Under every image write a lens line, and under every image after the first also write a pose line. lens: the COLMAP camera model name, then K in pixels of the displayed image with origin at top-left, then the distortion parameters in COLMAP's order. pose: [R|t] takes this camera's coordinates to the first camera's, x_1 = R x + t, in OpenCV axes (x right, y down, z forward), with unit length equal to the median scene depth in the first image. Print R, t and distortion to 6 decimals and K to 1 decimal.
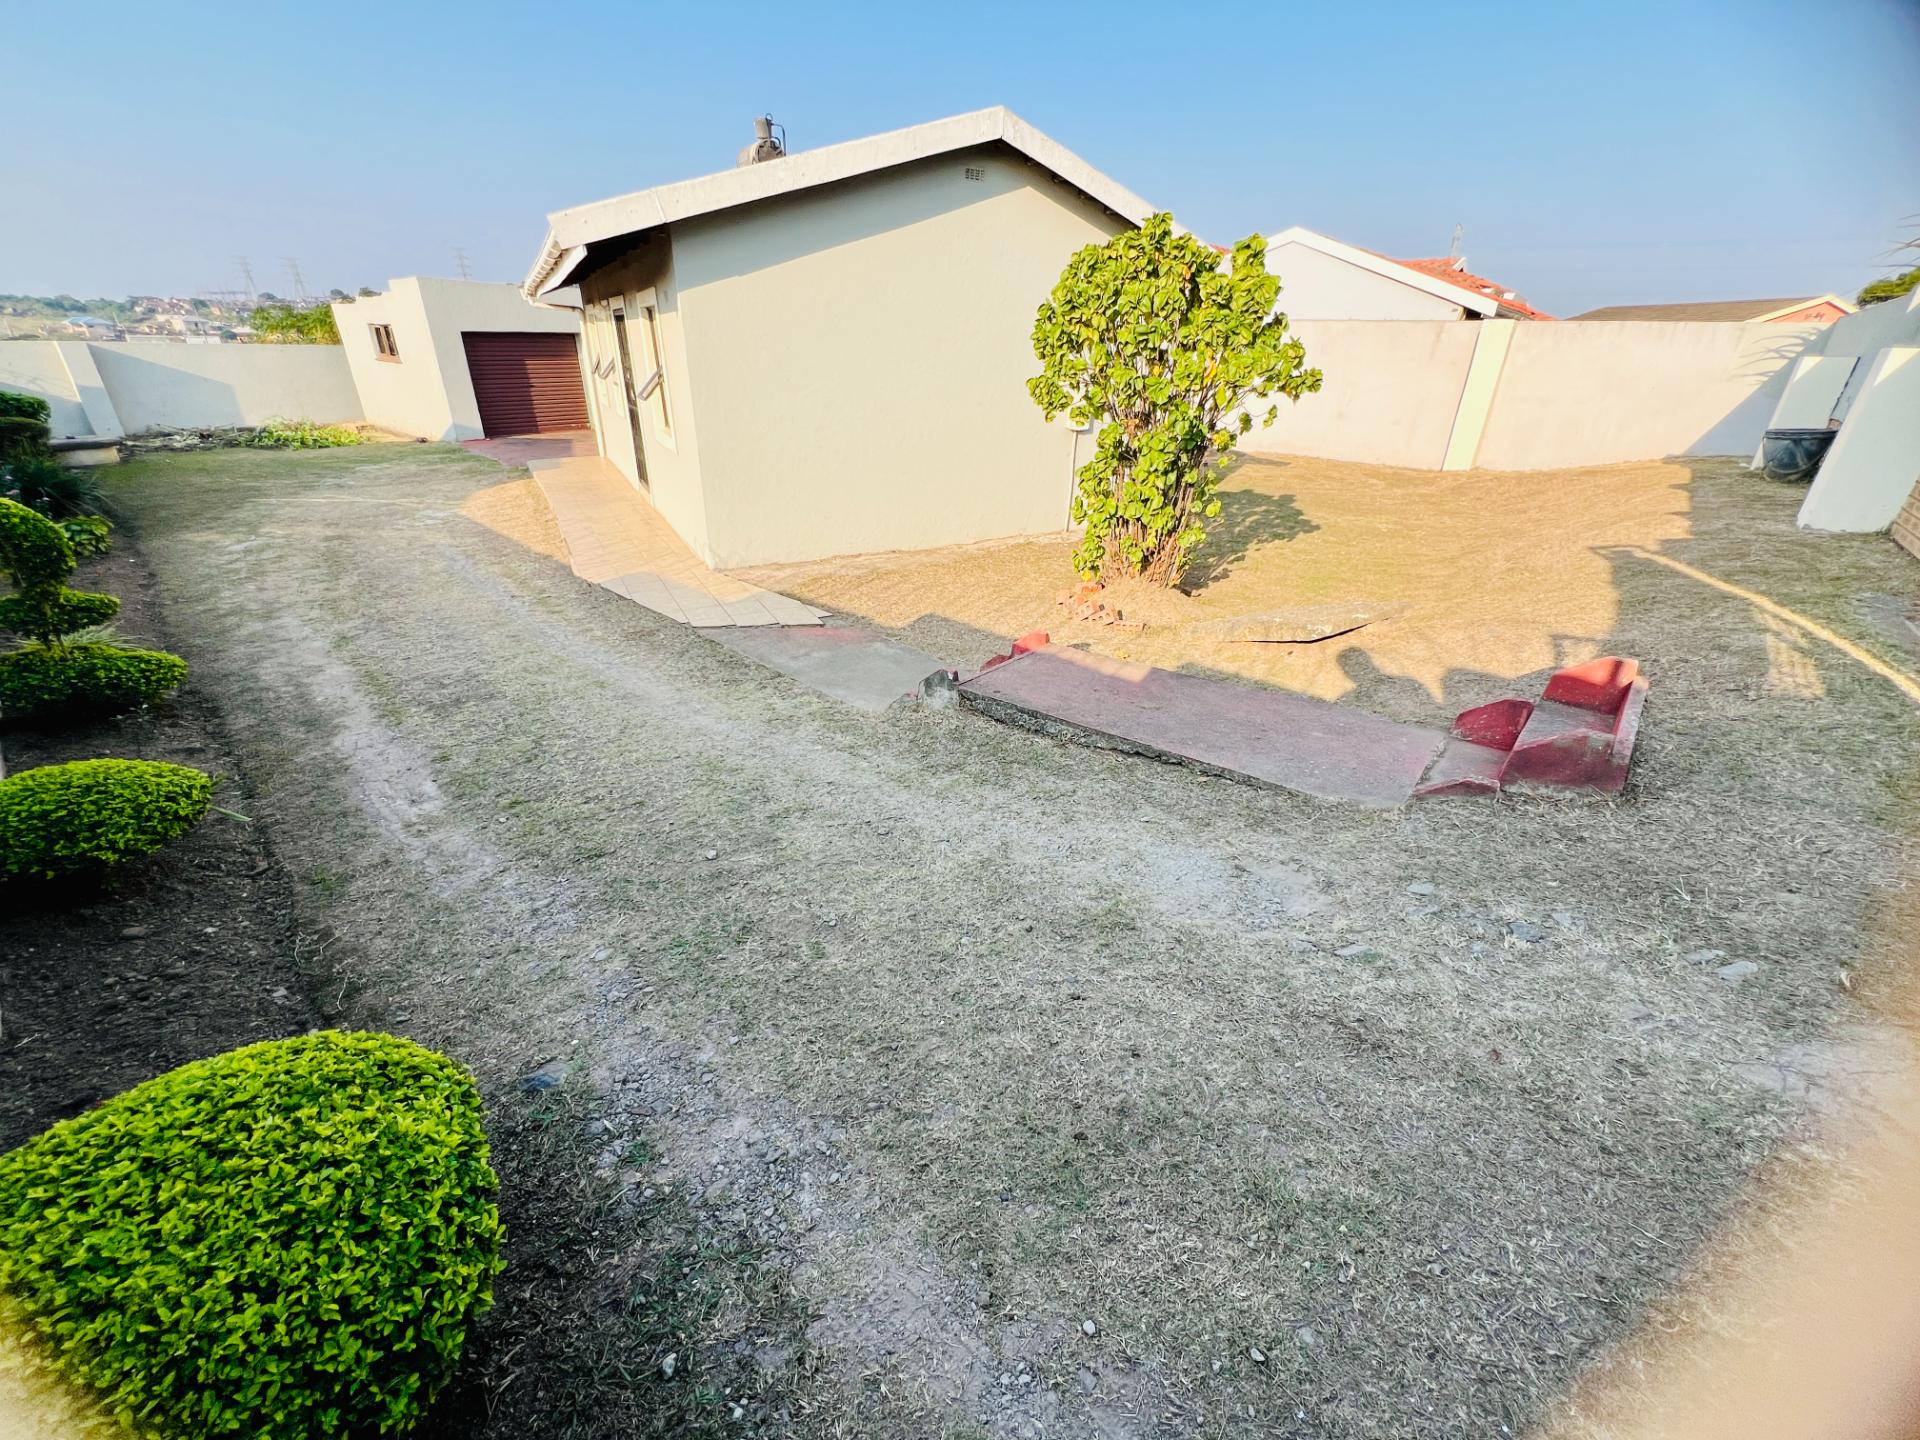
lens RADIAL K [[769.3, 0, 956.3], [0, 769.3, 719.6], [0, 0, 1]] dist [-0.004500, 0.001235]
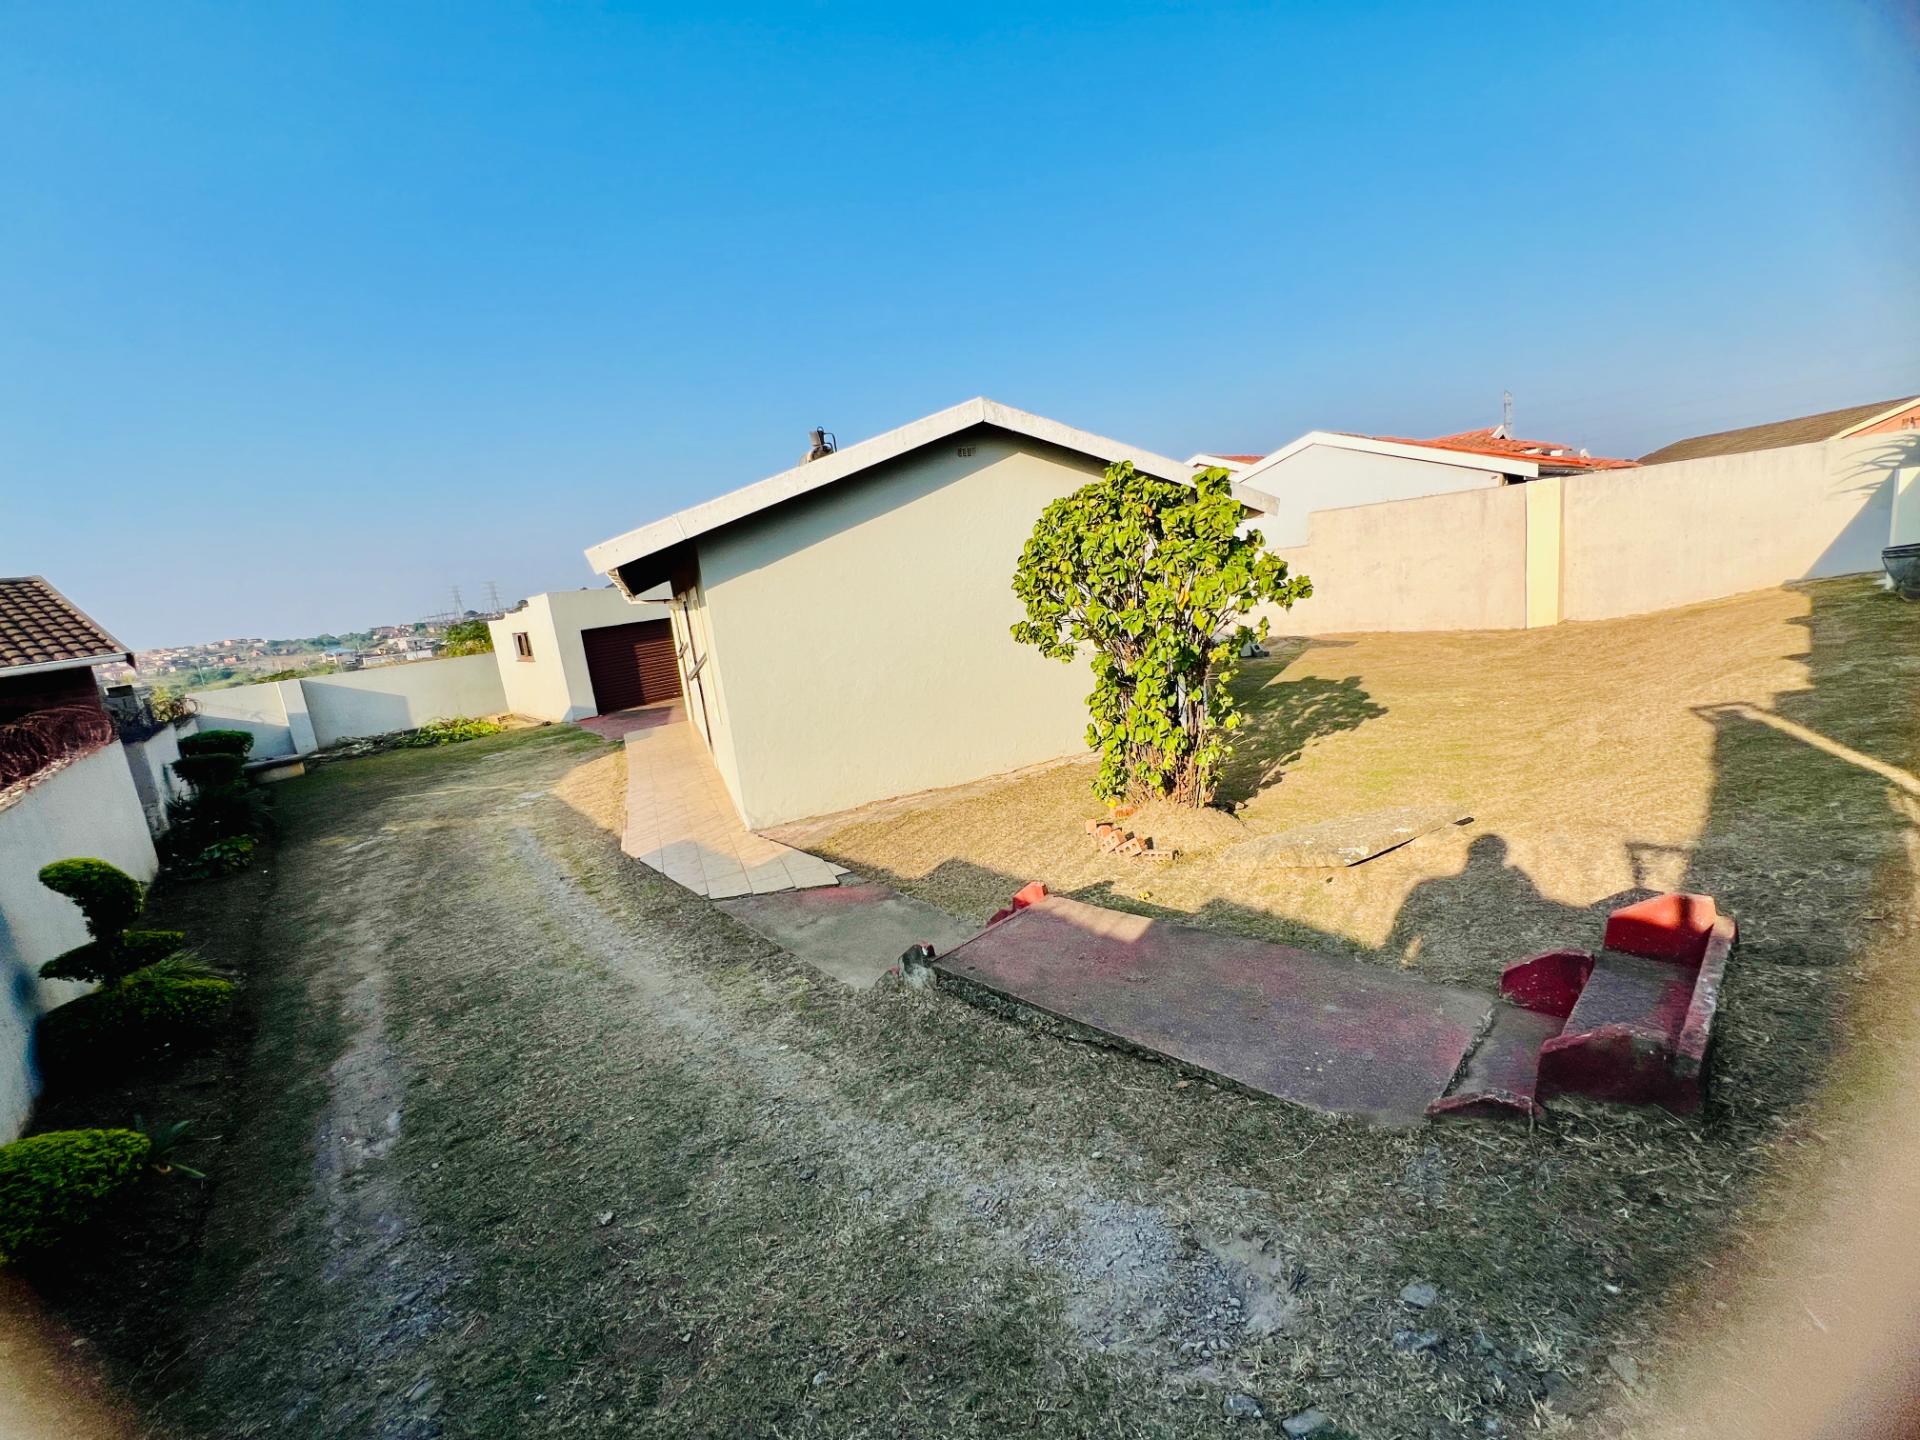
lens RADIAL K [[769.3, 0, 954.5], [0, 769.3, 719.0], [0, 0, 1]] dist [-0.004500, 0.001235]
pose [[0.983964, -0.120149, -0.131829, 0.148057], [0.081145, 0.959711, -0.269017, -0.060028], [0.158839, 0.254006, 0.954071, 0.050340]]
